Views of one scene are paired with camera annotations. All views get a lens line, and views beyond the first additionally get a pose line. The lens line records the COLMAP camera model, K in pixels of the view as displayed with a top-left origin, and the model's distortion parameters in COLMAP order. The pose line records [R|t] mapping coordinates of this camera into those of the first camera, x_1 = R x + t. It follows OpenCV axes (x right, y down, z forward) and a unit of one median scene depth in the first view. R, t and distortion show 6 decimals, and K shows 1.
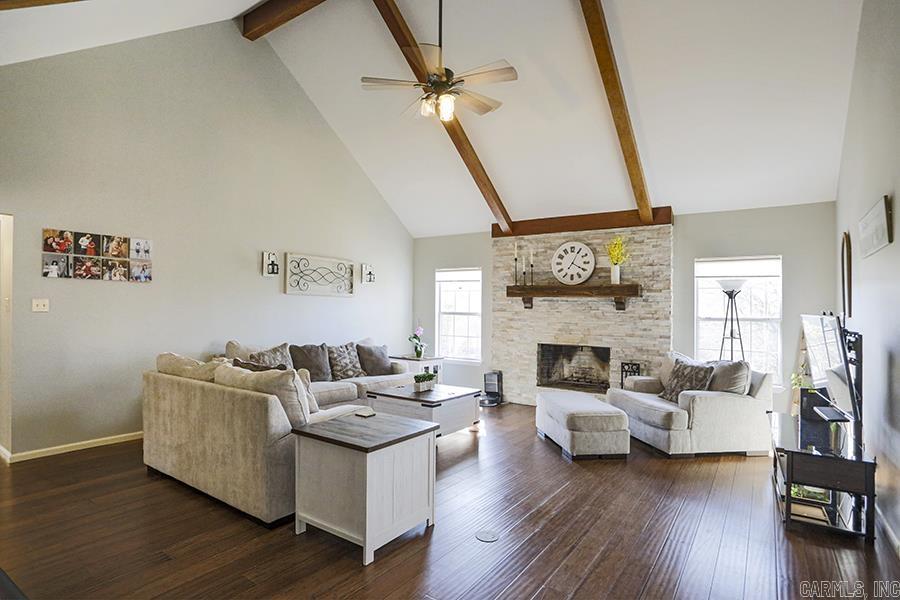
lens RADIAL K [[504.5, 0, 446.3], [0, 504.5, 298.1], [0, 0, 1]] dist [-0.039497, 0.009210]
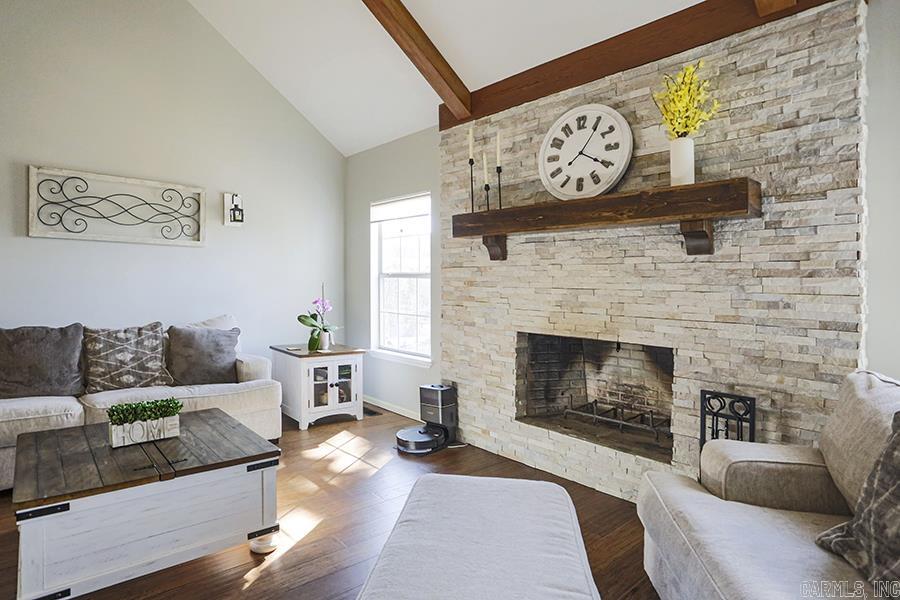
lens RADIAL K [[463.1, 0, 424.0], [0, 463.1, 278.1], [0, 0, 1]] dist [-0.031055, 0.007561]
pose [[0.951640, -0.008893, -0.307085, 0.253267], [0.010137, 0.999946, 0.002455, 0.039551], [0.307047, -0.005449, 0.951679, 0.597843]]
